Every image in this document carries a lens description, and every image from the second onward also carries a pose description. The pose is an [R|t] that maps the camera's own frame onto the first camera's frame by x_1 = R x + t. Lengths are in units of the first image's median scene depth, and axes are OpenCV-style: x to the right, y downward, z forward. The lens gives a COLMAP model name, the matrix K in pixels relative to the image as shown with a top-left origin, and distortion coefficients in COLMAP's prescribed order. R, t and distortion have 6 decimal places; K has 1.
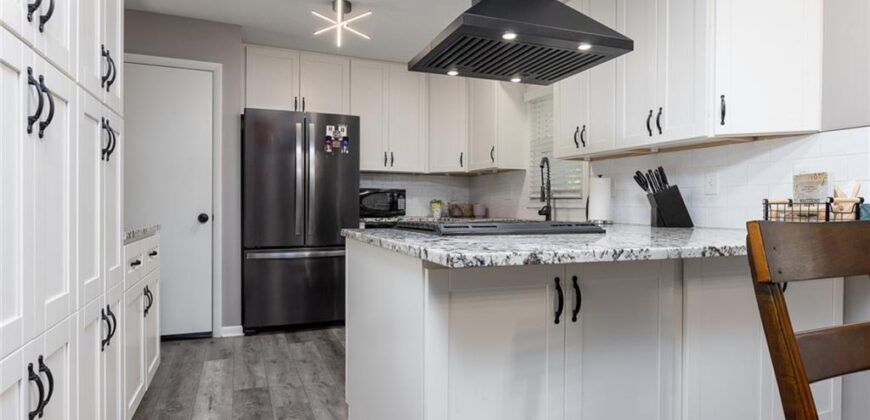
lens RADIAL K [[491.4, 0, 435.0], [0, 491.4, 210.0], [0, 0, 1]] dist [-0.002531, -0.000807]
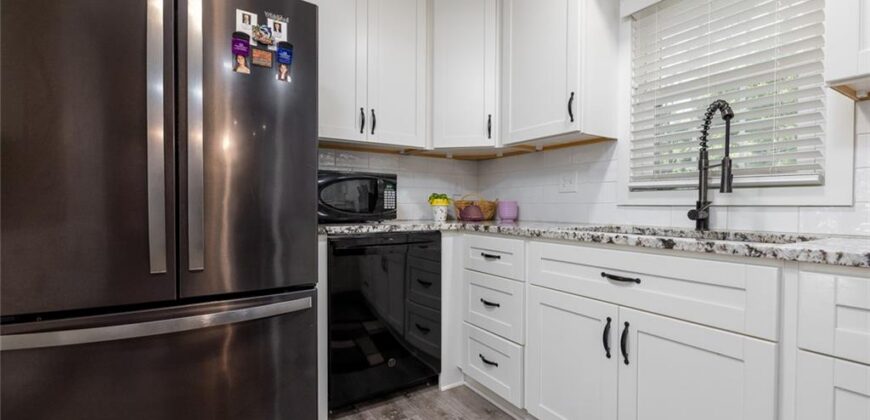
lens RADIAL K [[385.6, 0, 439.0], [0, 385.6, 211.9], [0, 0, 1]] dist [0.002947, 0.000032]
pose [[0.983911, -0.003179, 0.178631, -0.099844], [0.001426, 0.999950, 0.009938, -0.001819], [-0.178653, -0.009524, 0.983866, 0.582836]]
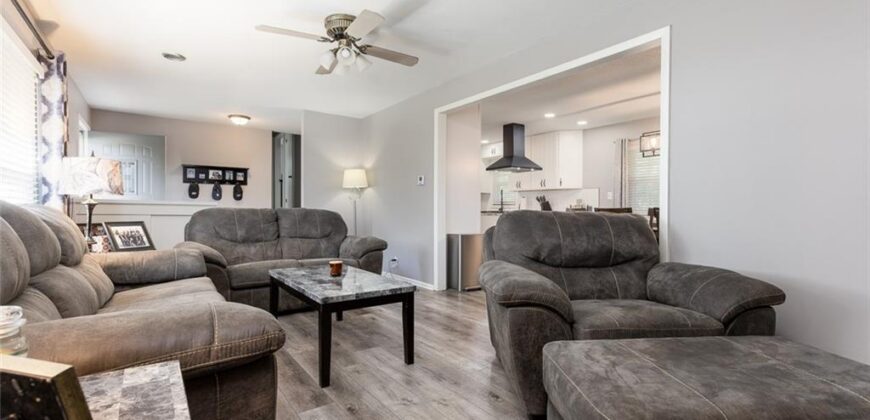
lens RADIAL K [[385.6, 0, 439.0], [0, 385.6, 211.9], [0, 0, 1]] dist [0.002947, 0.000032]
pose [[0.967575, -0.008810, 0.252431, -0.635475], [0.007136, 0.999946, 0.007546, 0.001667], [-0.252484, -0.005500, 0.967586, -0.971177]]
